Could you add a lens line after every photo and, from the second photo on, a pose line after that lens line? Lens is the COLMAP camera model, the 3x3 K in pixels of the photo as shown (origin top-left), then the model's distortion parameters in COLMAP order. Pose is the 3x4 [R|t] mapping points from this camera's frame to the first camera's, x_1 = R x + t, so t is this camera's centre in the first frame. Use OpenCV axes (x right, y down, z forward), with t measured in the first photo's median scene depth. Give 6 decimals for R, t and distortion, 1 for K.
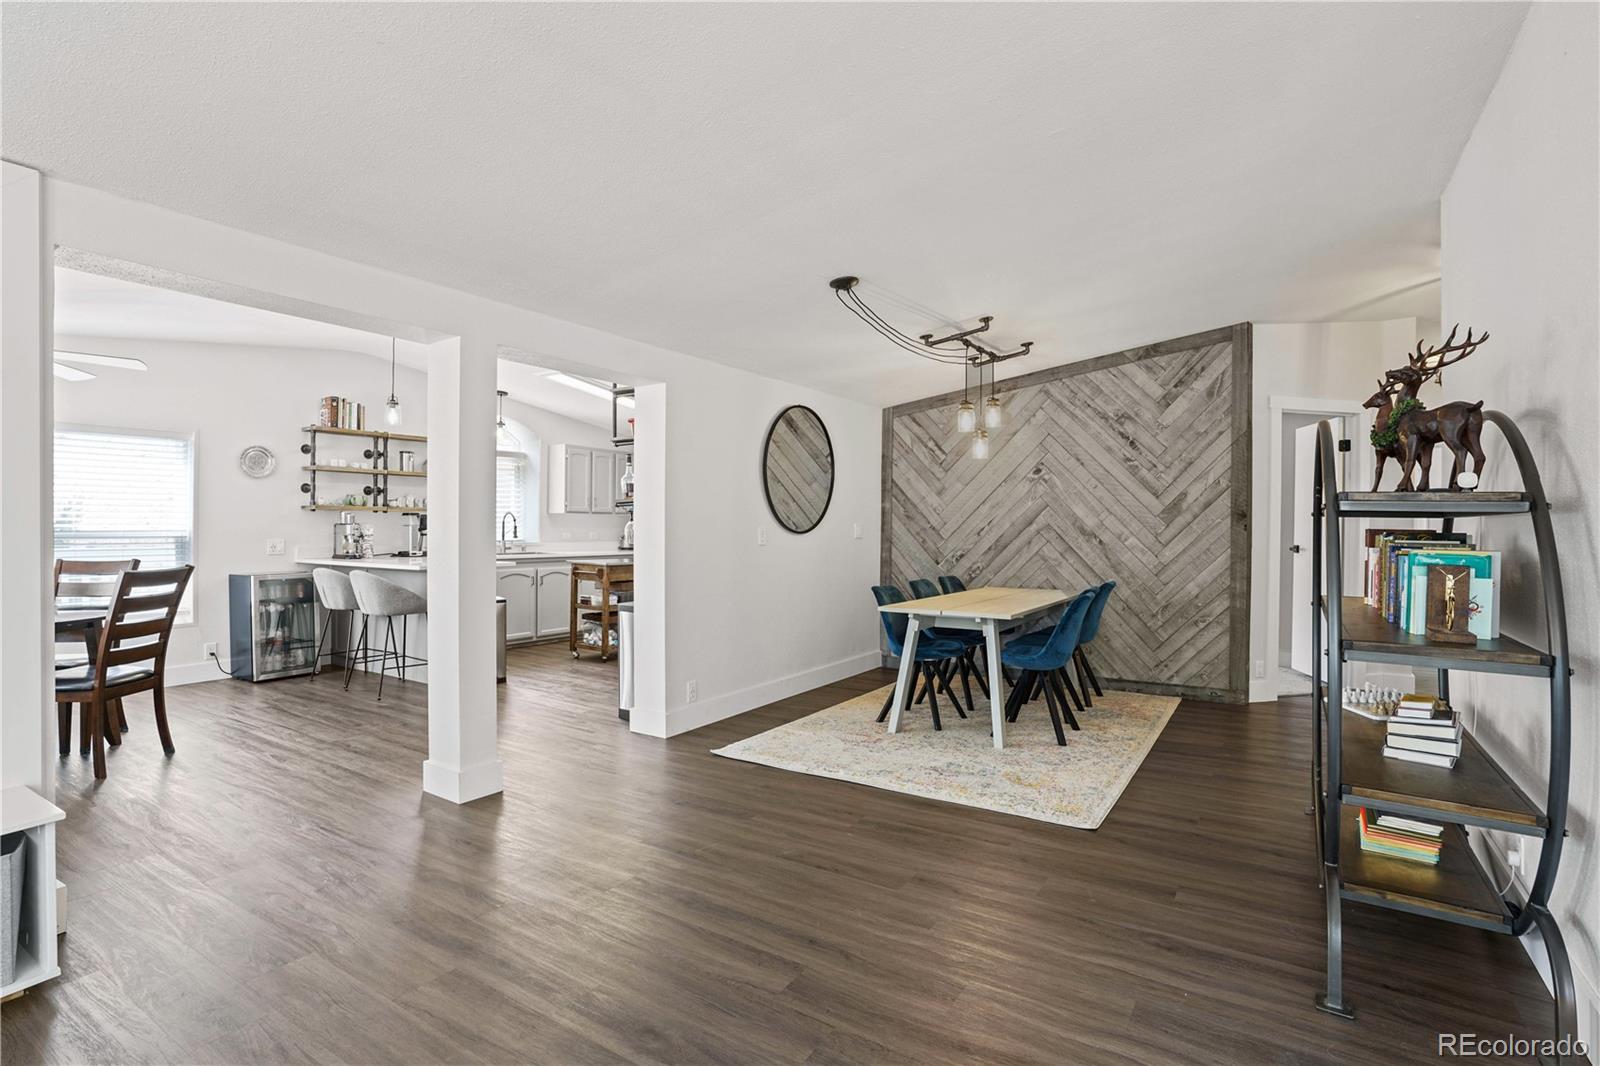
lens RADIAL K [[769.7, 0, 805.0], [0, 769.7, 528.8], [0, 0, 1]] dist [-0.021419, 0.002675]
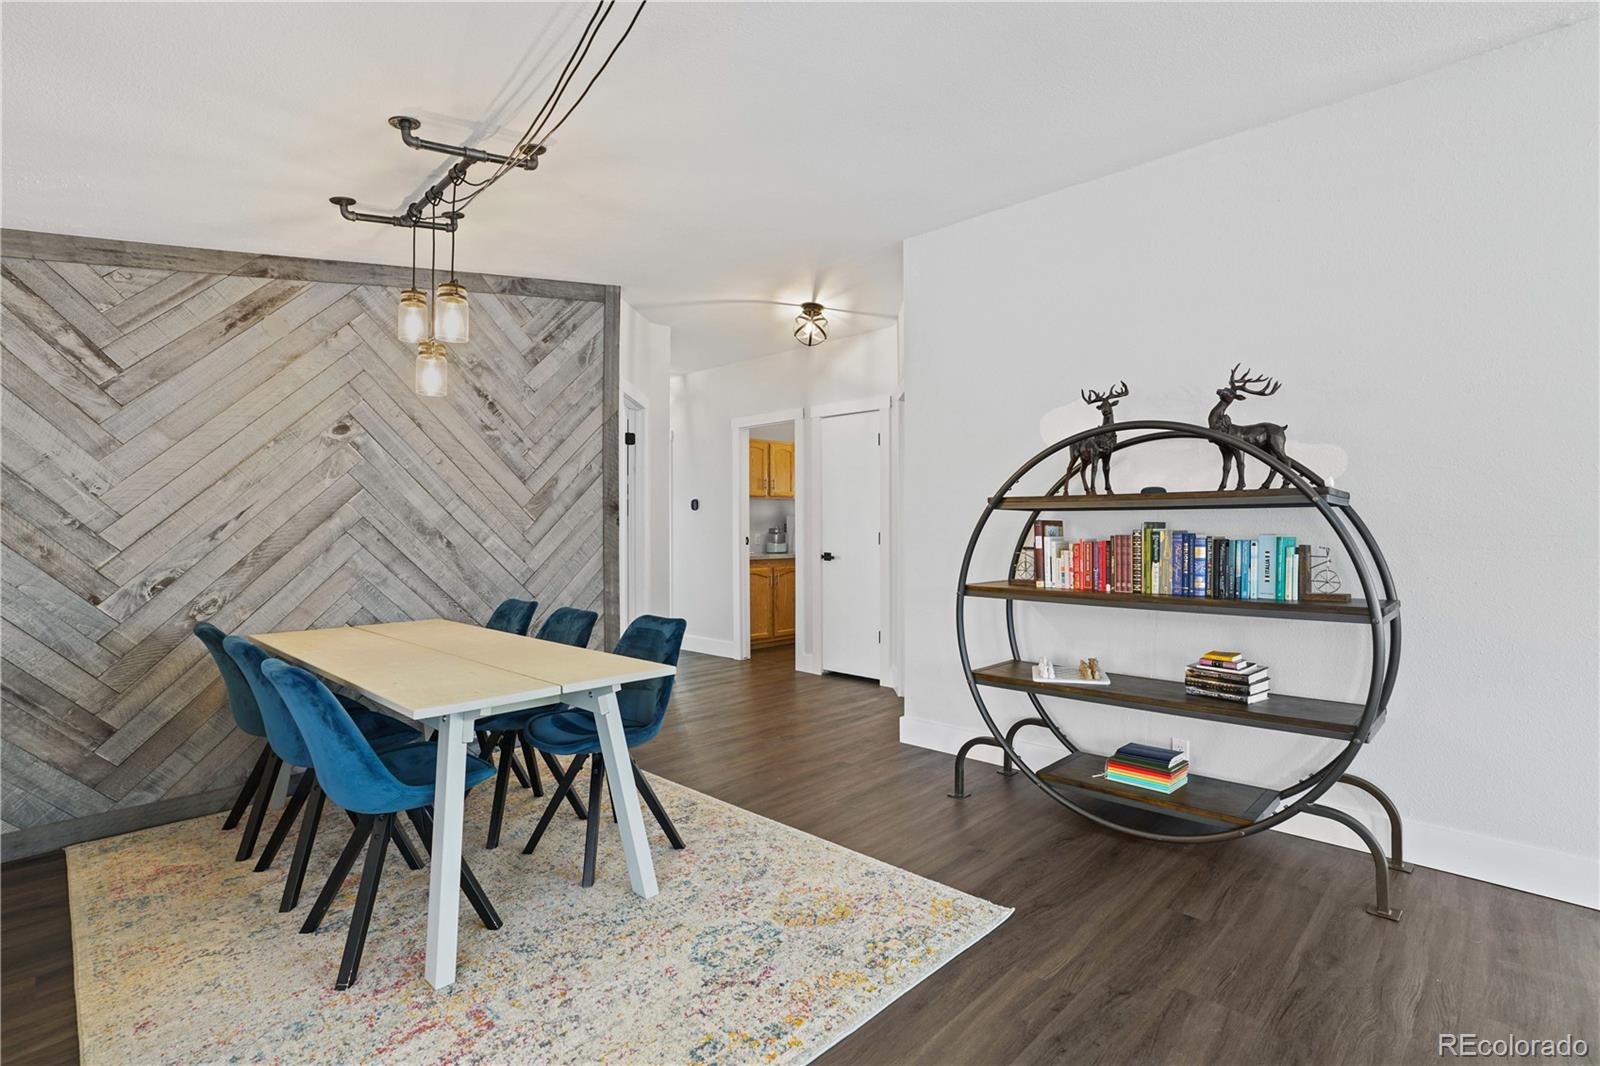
lens RADIAL K [[769.7, 0, 805.5], [0, 769.7, 521.8], [0, 0, 1]] dist [-0.021419, 0.002675]
pose [[0.185503, -0.003571, 0.982637, -0.228933], [0.007156, 0.999972, 0.002283, -0.001821], [-0.982618, 0.006609, 0.185524, 0.585040]]
